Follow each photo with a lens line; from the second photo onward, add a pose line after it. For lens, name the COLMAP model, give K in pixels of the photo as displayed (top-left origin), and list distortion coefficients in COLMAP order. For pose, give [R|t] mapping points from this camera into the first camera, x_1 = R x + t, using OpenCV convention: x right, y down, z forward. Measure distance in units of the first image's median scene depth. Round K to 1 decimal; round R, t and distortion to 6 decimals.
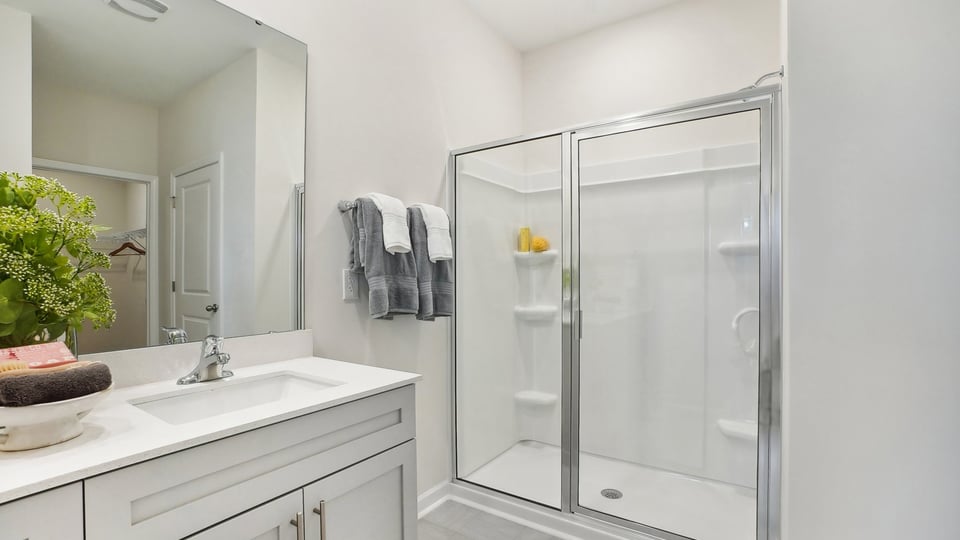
lens RADIAL K [[440.3, 0, 480.0], [0, 440.3, 270.0], [0, 0, 1]] dist [-0.000726, 0.000029]
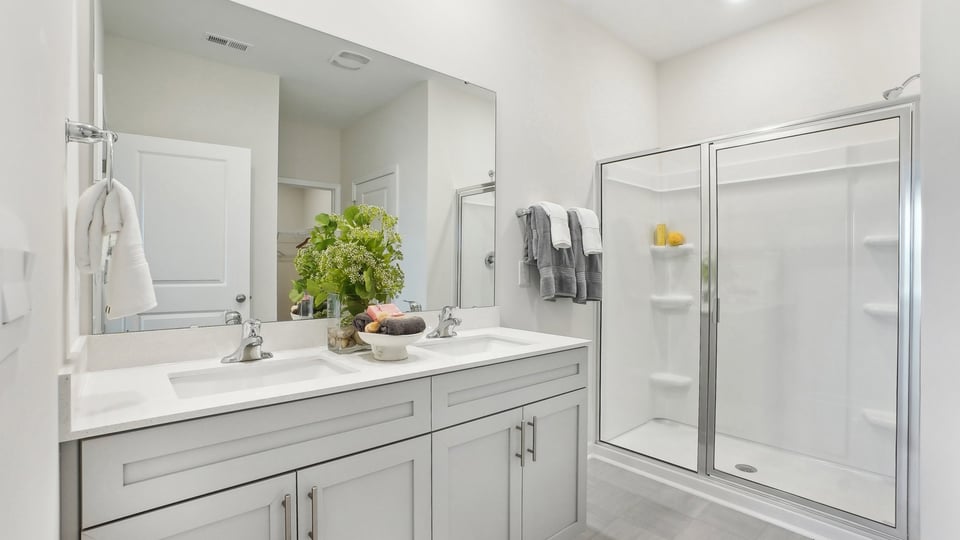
lens RADIAL K [[444.9, 0, 480.8], [0, 444.9, 261.0], [0, 0, 1]] dist [-0.019386, 0.000282]
pose [[0.969014, 0.006184, -0.246928, -0.086839], [-0.006095, 0.999981, 0.001127, -0.002909], [0.246930, 0.000413, 0.969033, -0.263308]]
